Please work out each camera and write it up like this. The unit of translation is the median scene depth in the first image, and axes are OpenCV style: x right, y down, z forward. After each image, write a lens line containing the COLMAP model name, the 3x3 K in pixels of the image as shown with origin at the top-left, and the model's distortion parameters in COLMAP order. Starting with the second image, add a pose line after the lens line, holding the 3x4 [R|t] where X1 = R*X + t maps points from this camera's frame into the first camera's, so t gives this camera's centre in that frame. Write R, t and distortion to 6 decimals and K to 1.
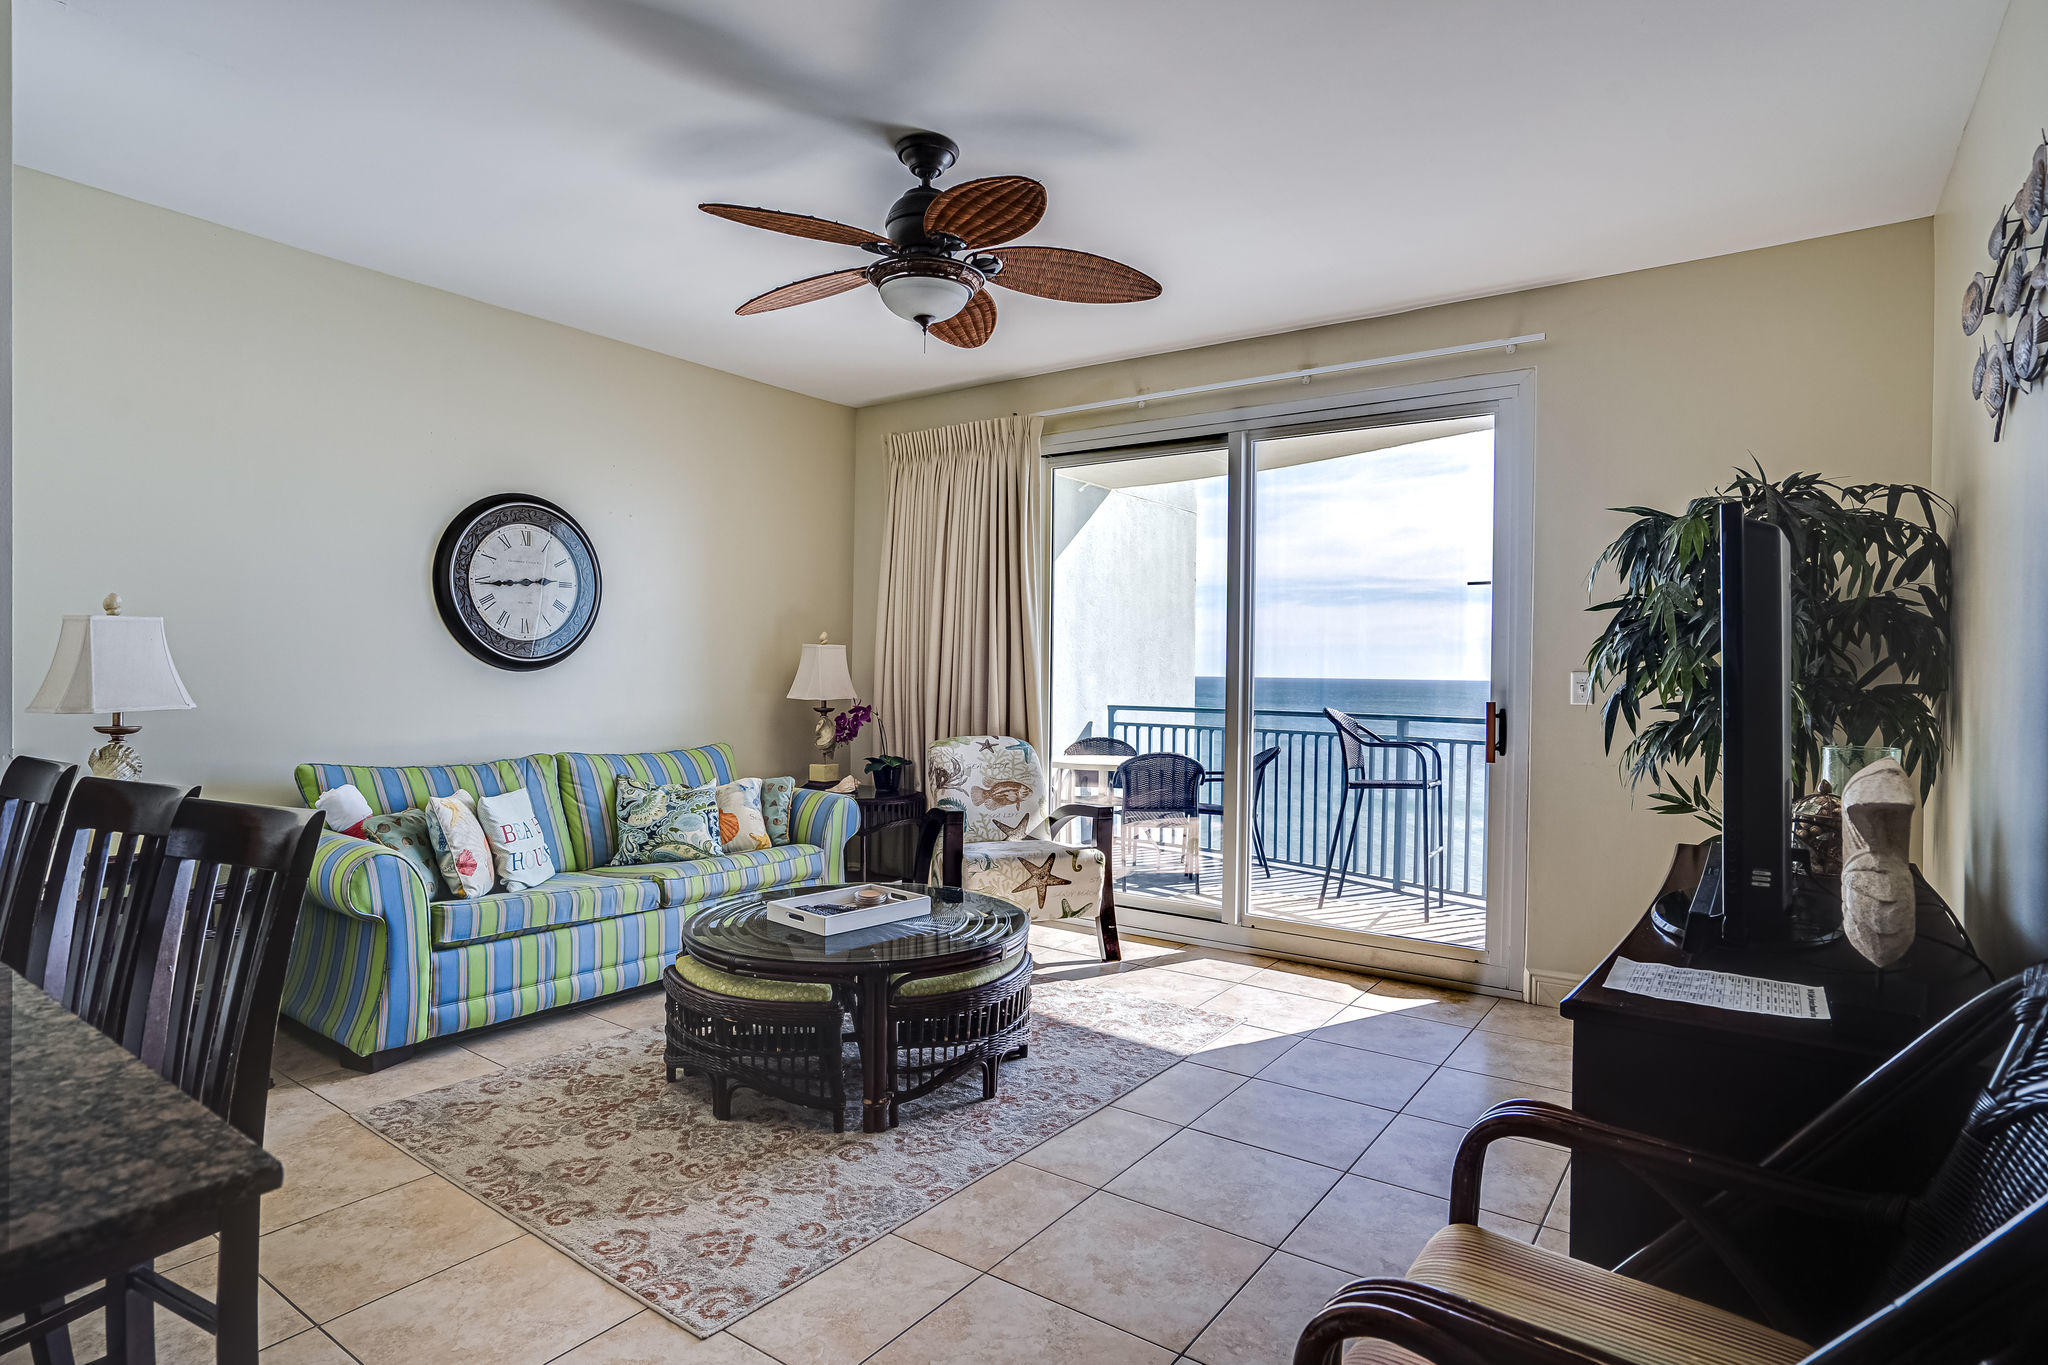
lens RADIAL K [[1082.2, 0, 1016.9], [0, 1082.2, 679.8], [0, 0, 1]] dist [-0.001214, 0.001613]
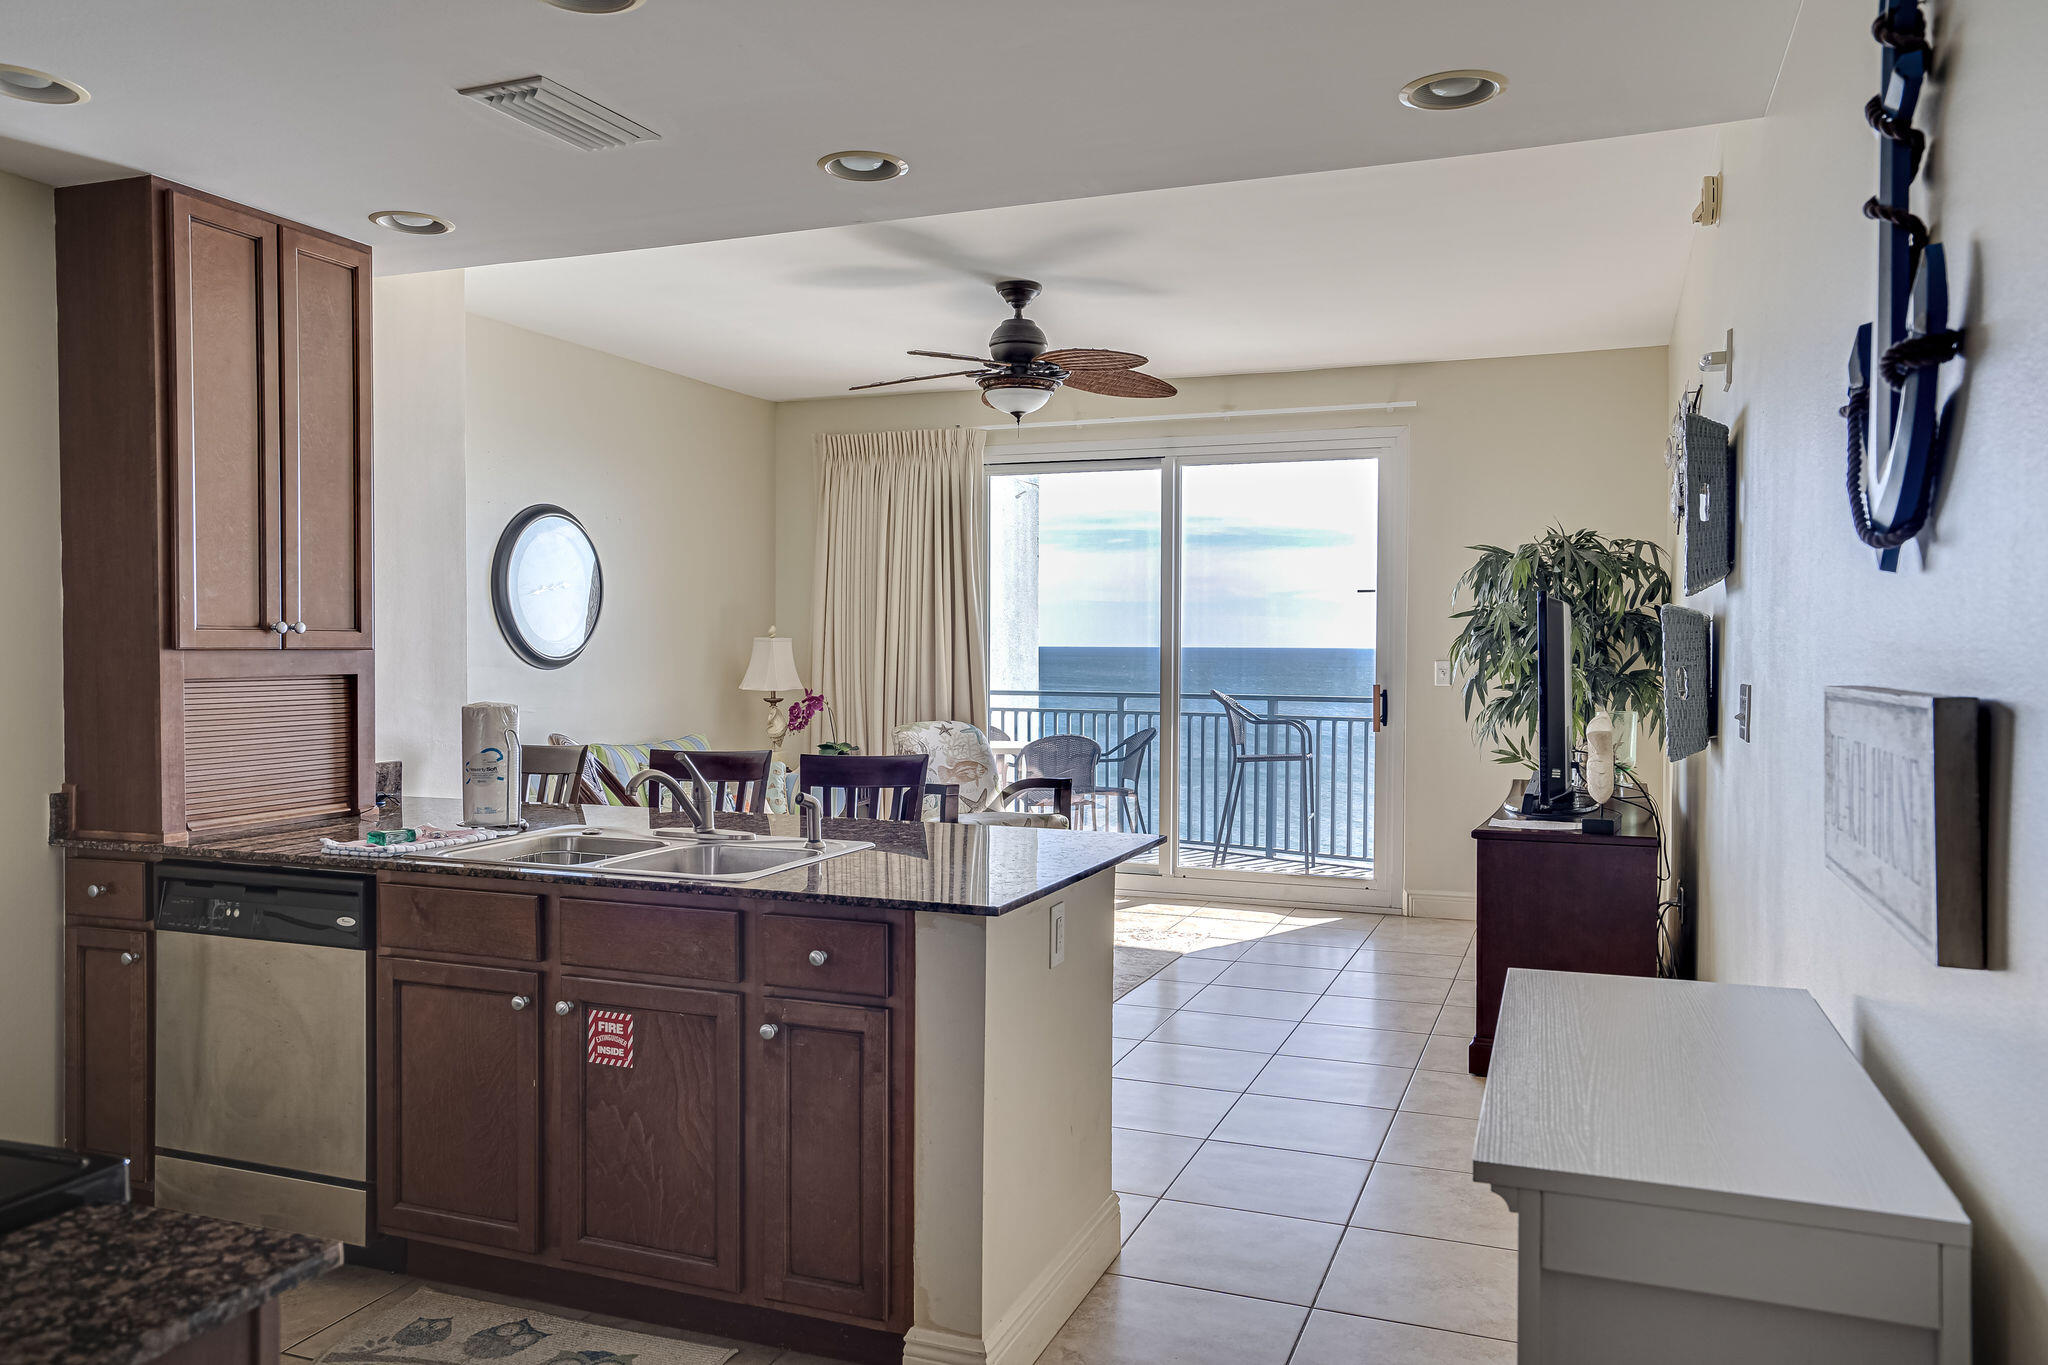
lens RADIAL K [[1484.7, 0, 987.1], [0, 1484.7, 689.2], [0, 0, 1]] dist [0.000349, -0.001548]
pose [[0.975212, -0.017165, 0.220604, -0.489858], [0.011604, 0.999582, 0.026478, -0.031305], [-0.220966, -0.023262, 0.975004, -0.748599]]
